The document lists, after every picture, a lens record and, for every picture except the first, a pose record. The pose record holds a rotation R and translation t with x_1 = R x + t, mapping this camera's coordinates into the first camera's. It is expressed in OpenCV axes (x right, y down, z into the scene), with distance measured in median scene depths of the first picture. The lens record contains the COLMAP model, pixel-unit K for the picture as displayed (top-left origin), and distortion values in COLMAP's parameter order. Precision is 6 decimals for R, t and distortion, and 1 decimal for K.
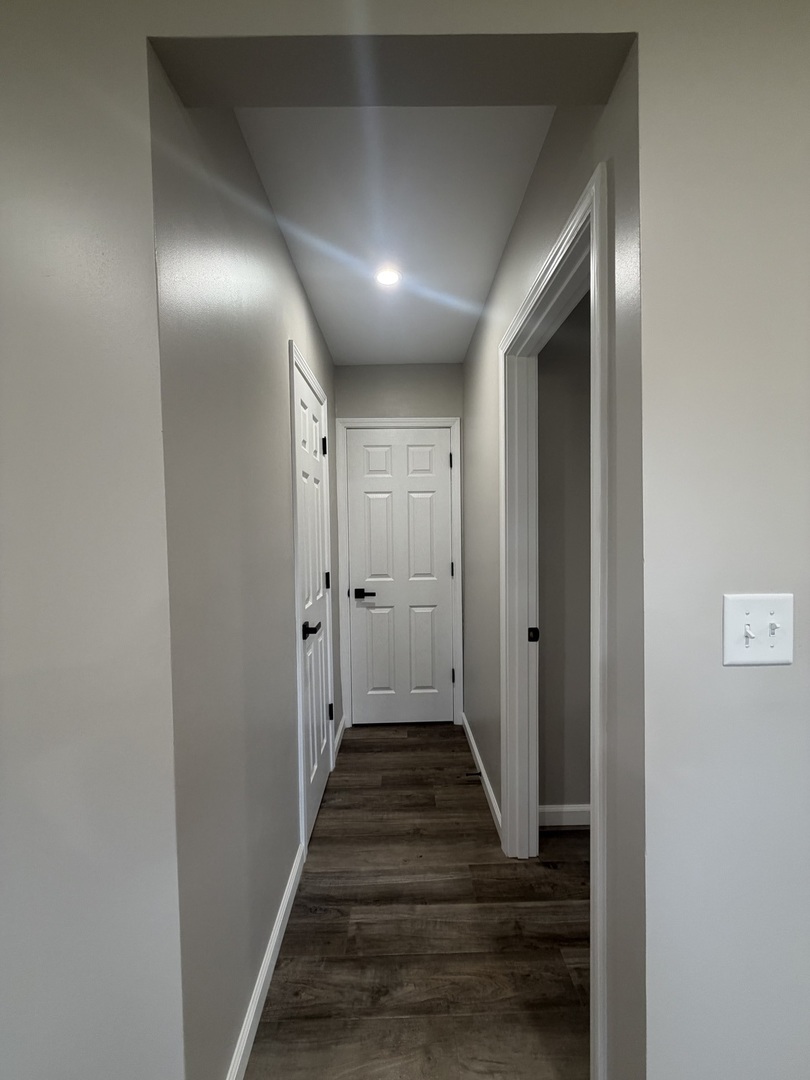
lens RADIAL K [[427.7, 0, 405.0], [0, 427.7, 540.0], [0, 0, 1]] dist [0.001651, 0.000155]
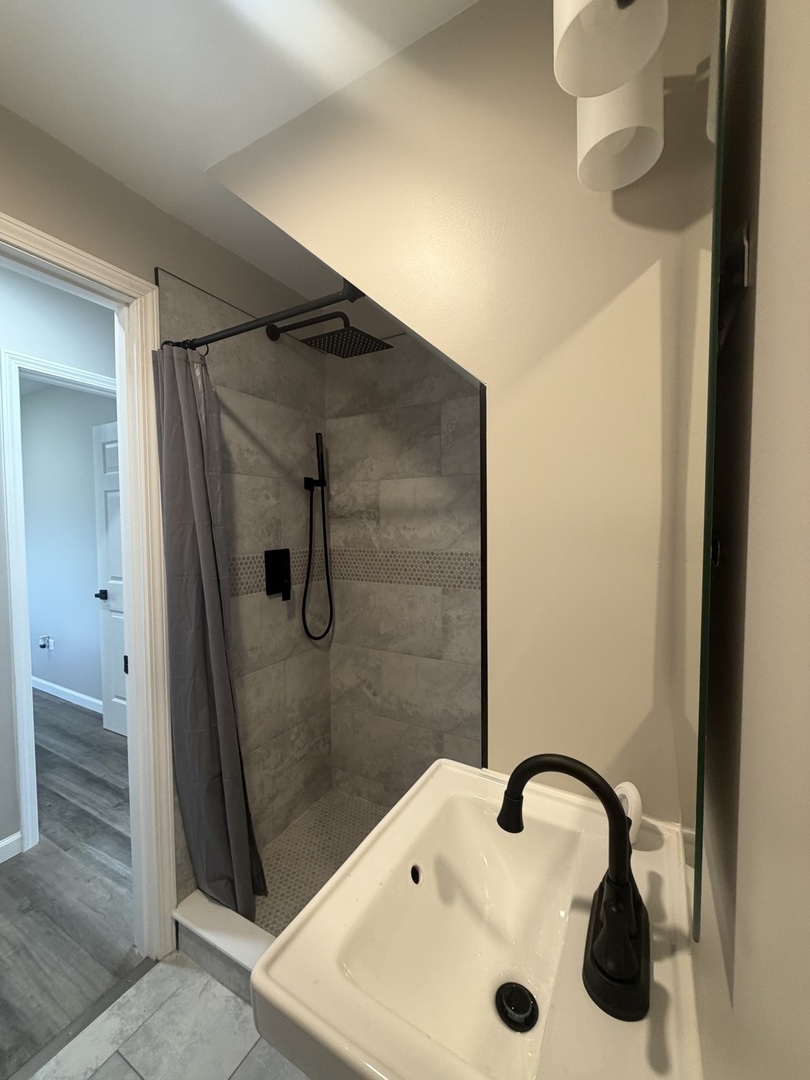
lens RADIAL K [[427.7, 0, 405.0], [0, 427.7, 540.0], [0, 0, 1]] dist [0.001651, 0.000155]
pose [[-0.868355, 0.005240, 0.495916, -1.122940], [0.041241, 0.997244, 0.061676, -0.033557], [-0.494226, 0.074008, -0.866177, 1.476730]]
